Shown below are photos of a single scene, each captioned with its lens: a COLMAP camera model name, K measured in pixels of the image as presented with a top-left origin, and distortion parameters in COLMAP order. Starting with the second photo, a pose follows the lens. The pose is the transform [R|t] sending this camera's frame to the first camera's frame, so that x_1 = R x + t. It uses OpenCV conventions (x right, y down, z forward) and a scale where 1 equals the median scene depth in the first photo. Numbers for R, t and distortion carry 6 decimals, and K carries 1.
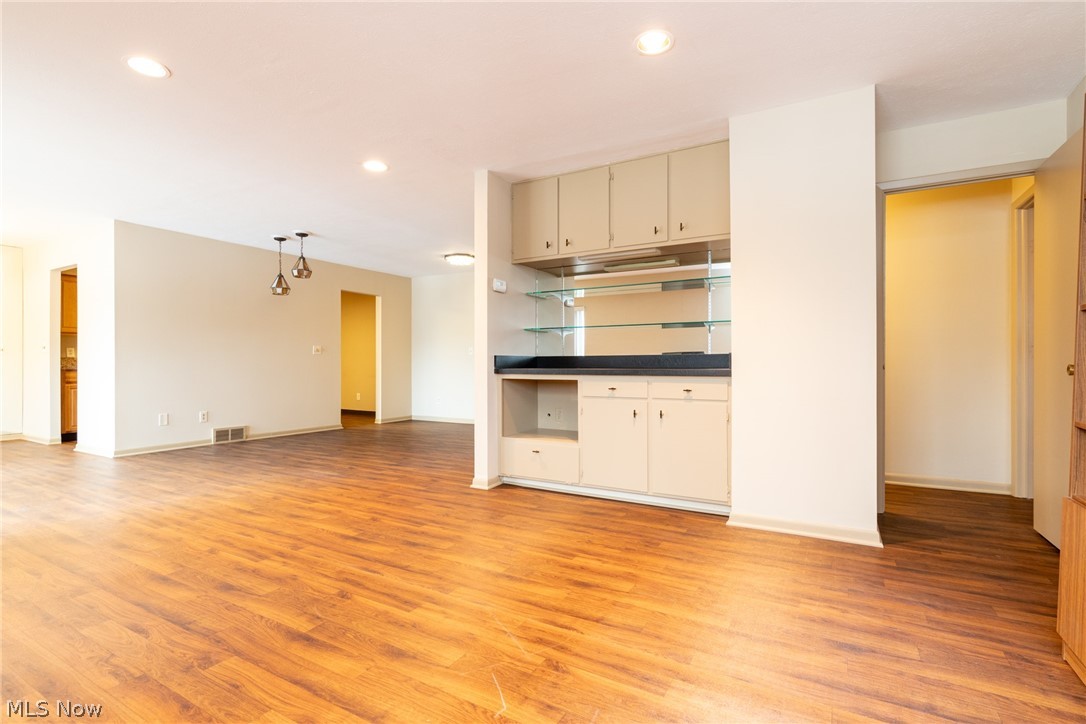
lens RADIAL K [[519.9, 0, 548.3], [0, 519.9, 364.5], [0, 0, 1]] dist [0.004764, 0.001703]
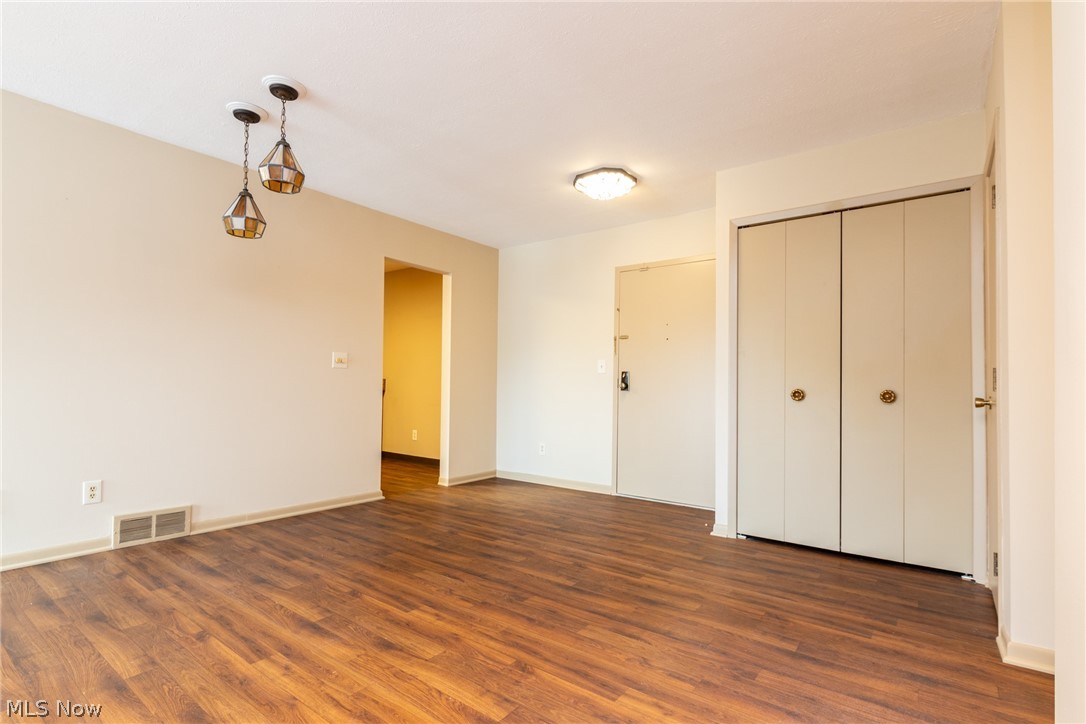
lens RADIAL K [[519.9, 0, 547.8], [0, 519.9, 381.3], [0, 0, 1]] dist [0.004764, 0.001703]
pose [[0.993019, 0.012285, -0.117312, -0.172633], [-0.013781, 0.999834, -0.011952, -0.001845], [0.117146, 0.013485, 0.993023, 0.519773]]
